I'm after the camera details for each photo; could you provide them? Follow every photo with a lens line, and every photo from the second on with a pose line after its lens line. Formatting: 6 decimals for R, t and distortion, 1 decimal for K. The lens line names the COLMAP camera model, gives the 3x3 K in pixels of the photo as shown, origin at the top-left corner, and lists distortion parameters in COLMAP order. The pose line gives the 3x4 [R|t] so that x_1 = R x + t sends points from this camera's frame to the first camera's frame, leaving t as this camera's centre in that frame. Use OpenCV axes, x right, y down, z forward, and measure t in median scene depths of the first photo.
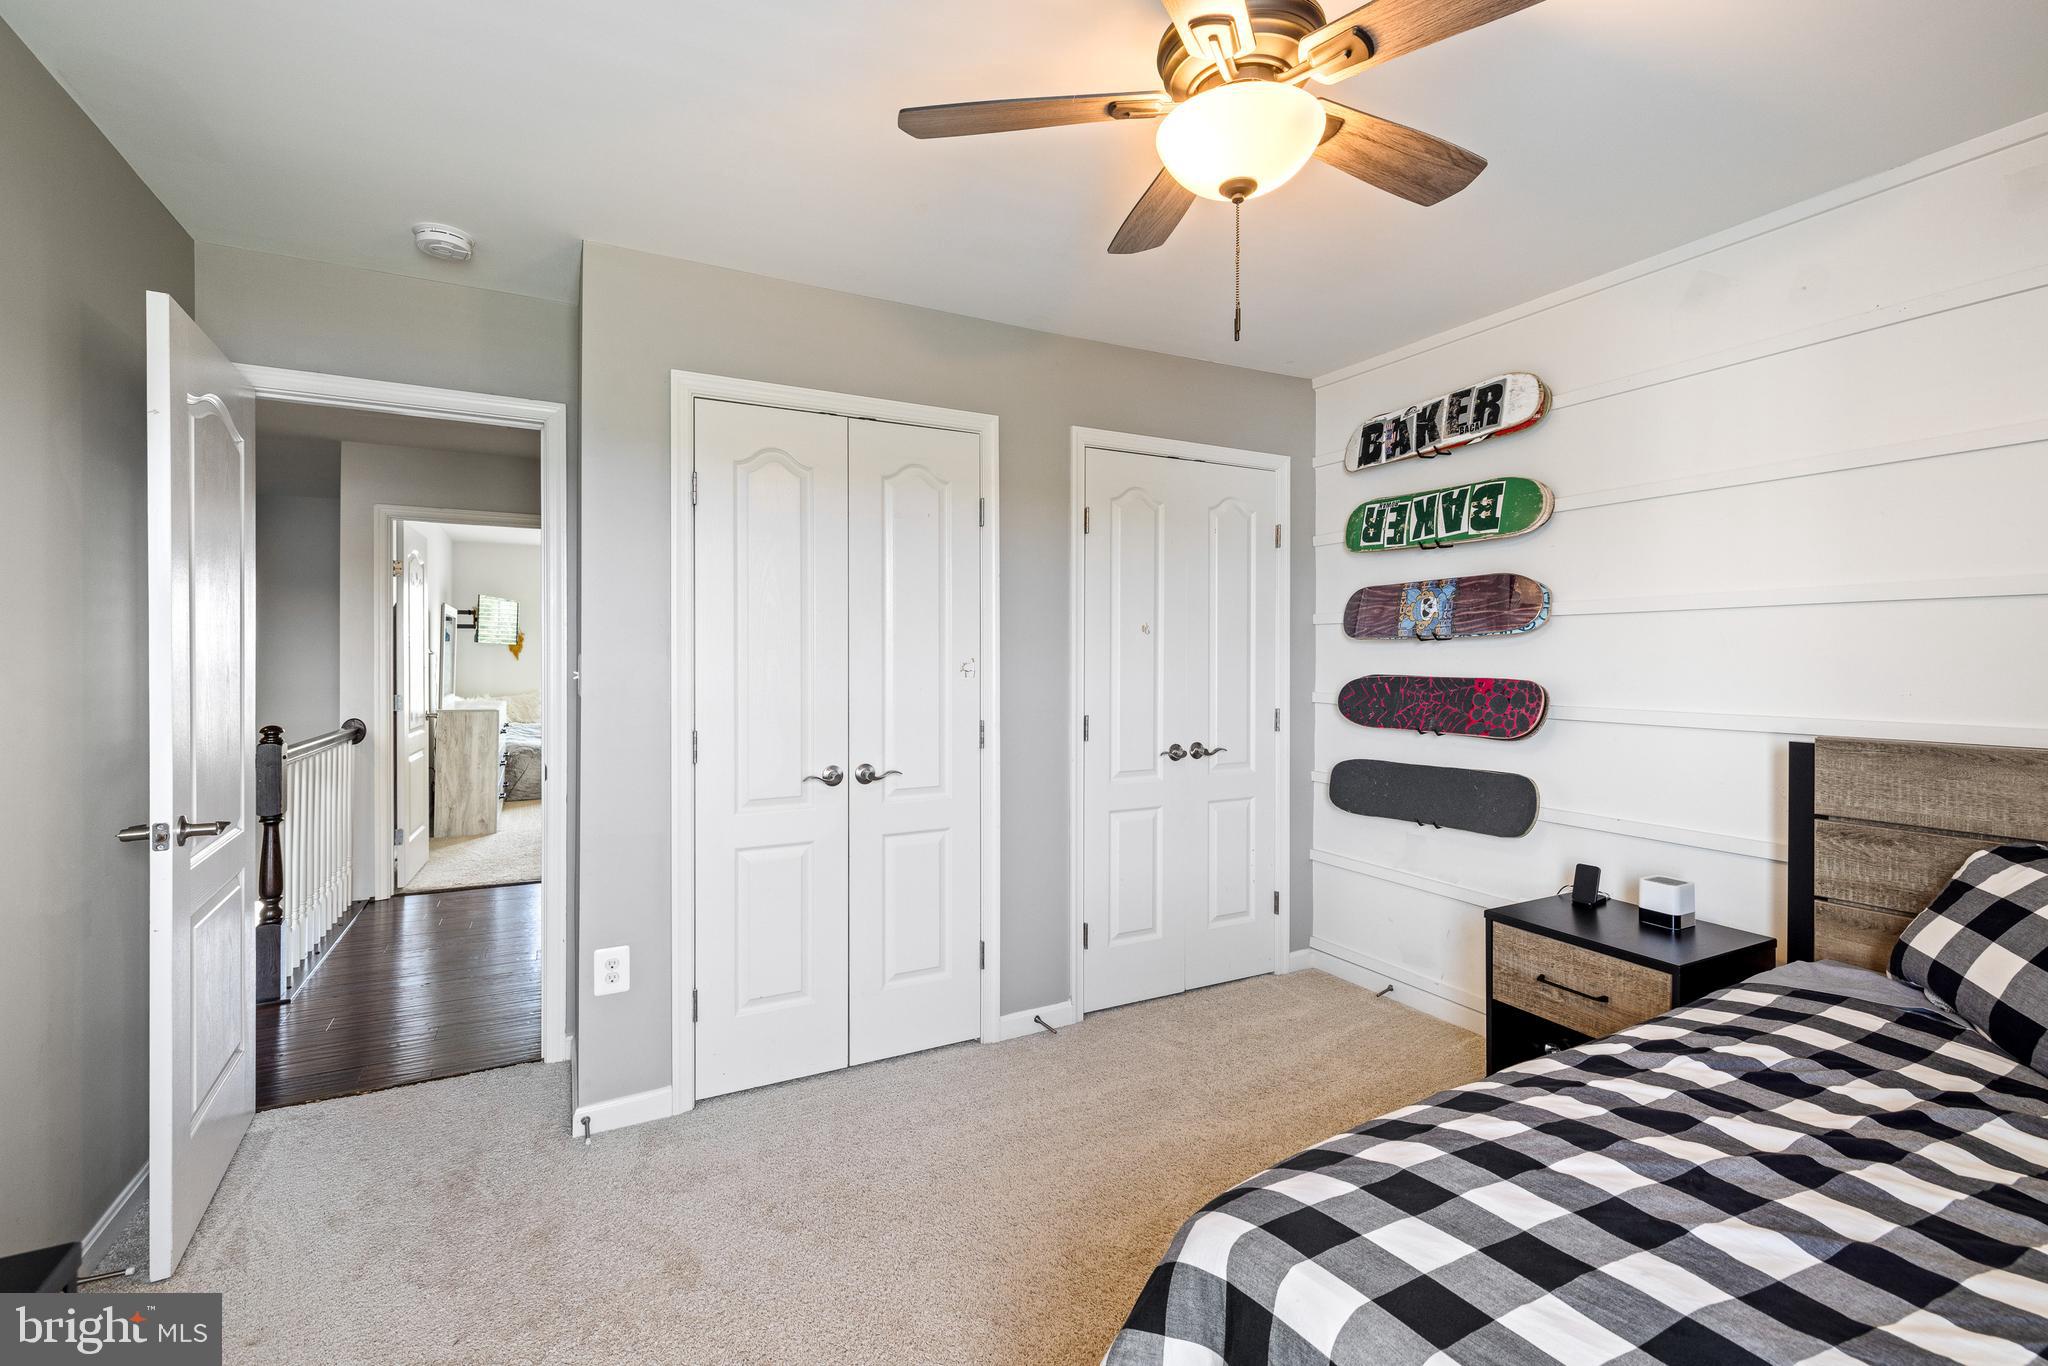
lens RADIAL K [[872.7, 0, 1022.1], [0, 872.7, 663.6], [0, 0, 1]] dist [0.005225, 0.000108]
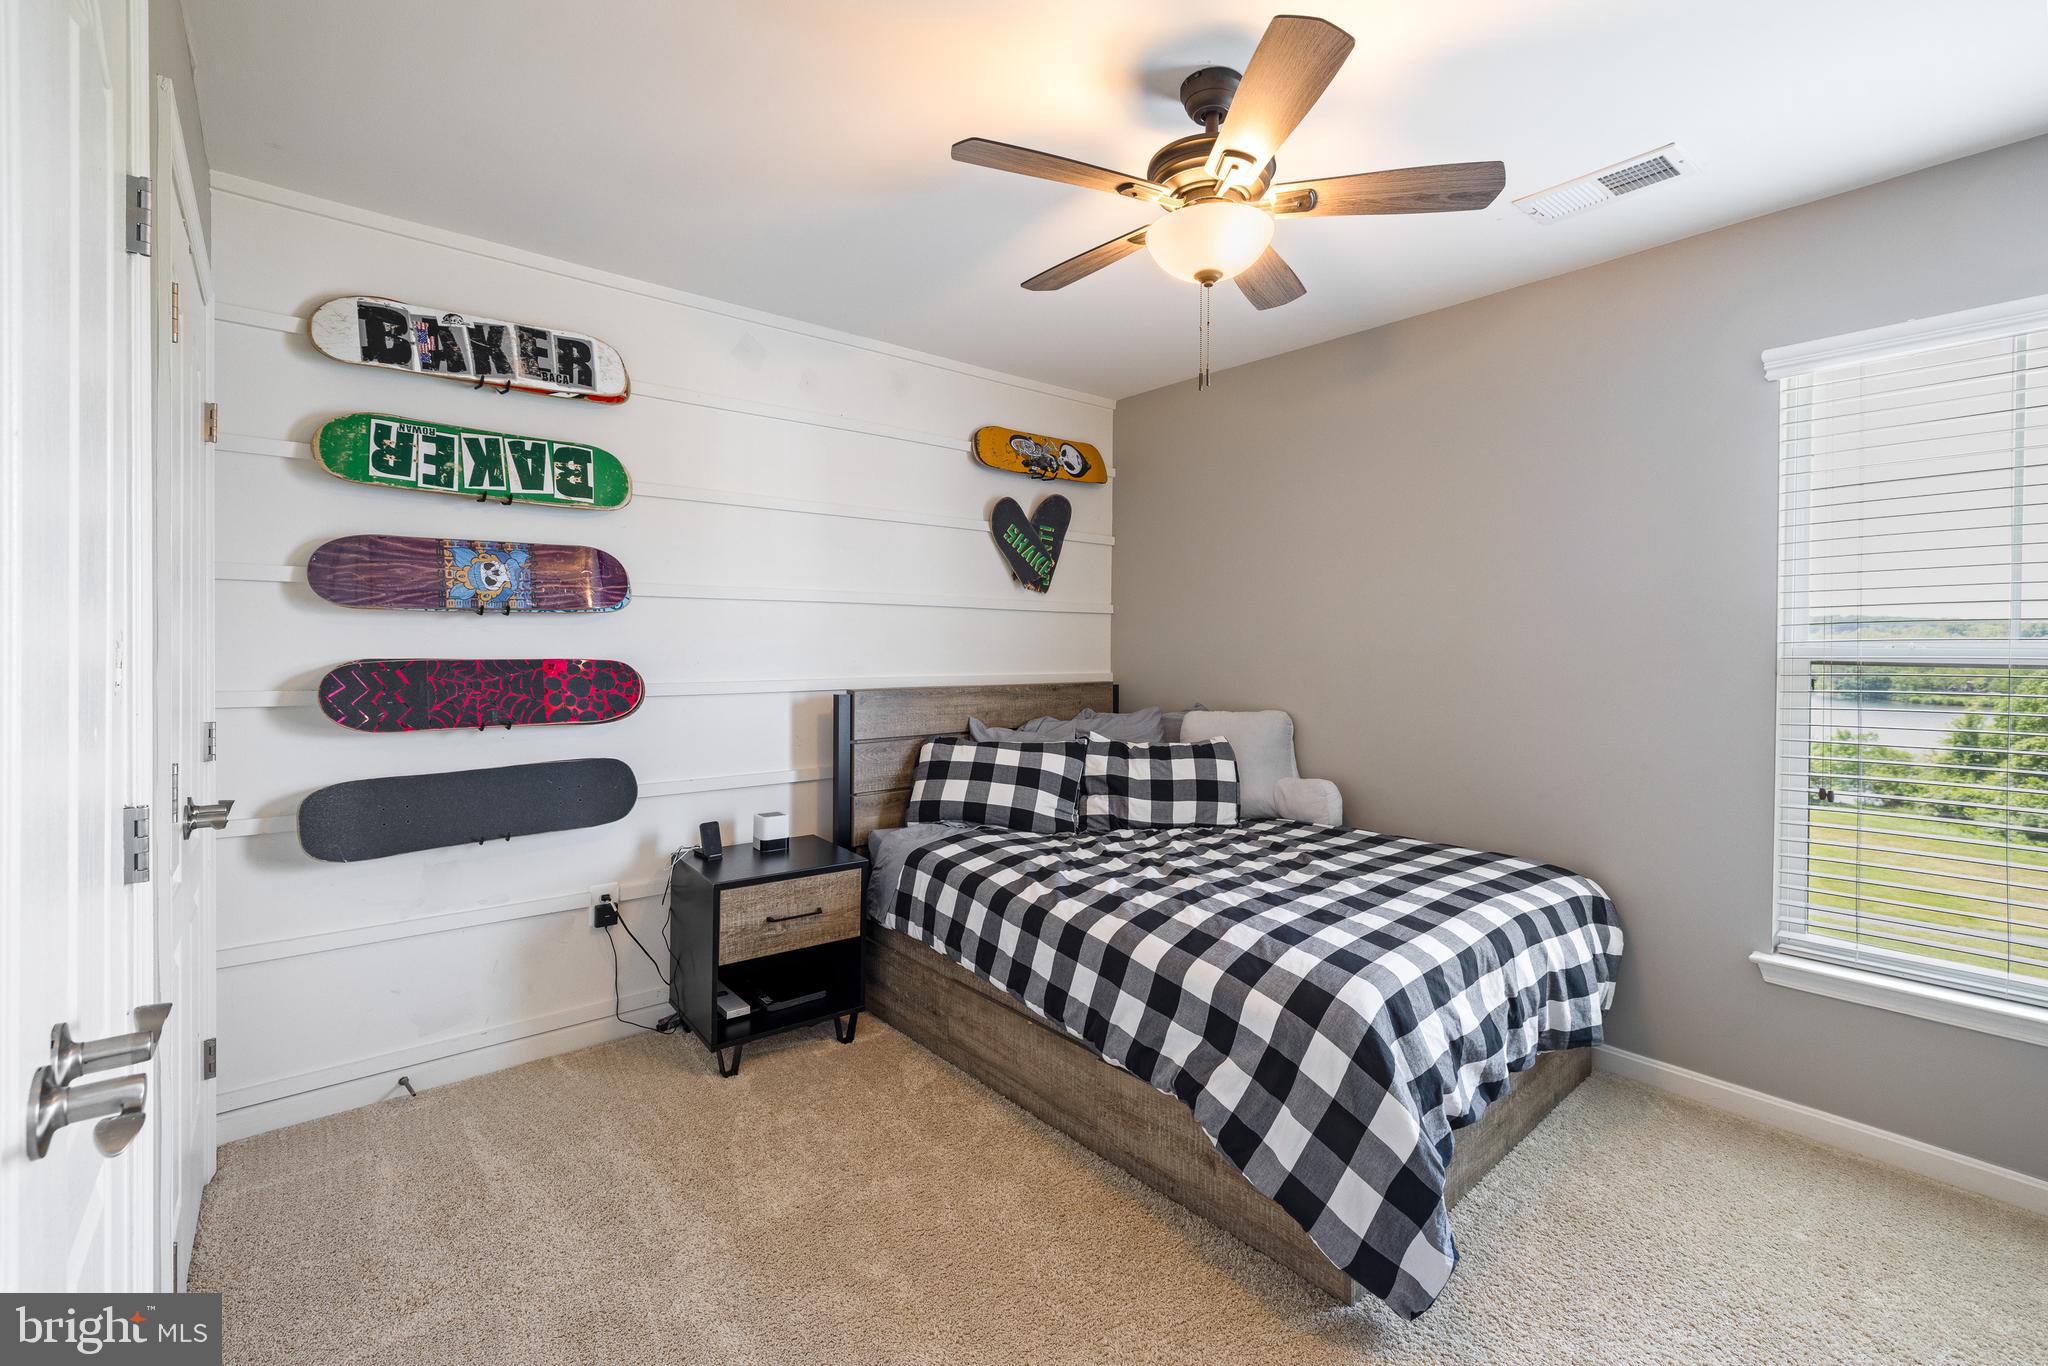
lens RADIAL K [[872.7, 0, 1016.0], [0, 872.7, 656.5], [0, 0, 1]] dist [0.005225, 0.000108]
pose [[-0.178991, -0.011243, 0.983786, -0.433642], [0.005489, 0.999908, 0.012425, 0.005155], [-0.983835, 0.007624, -0.178913, 0.676103]]
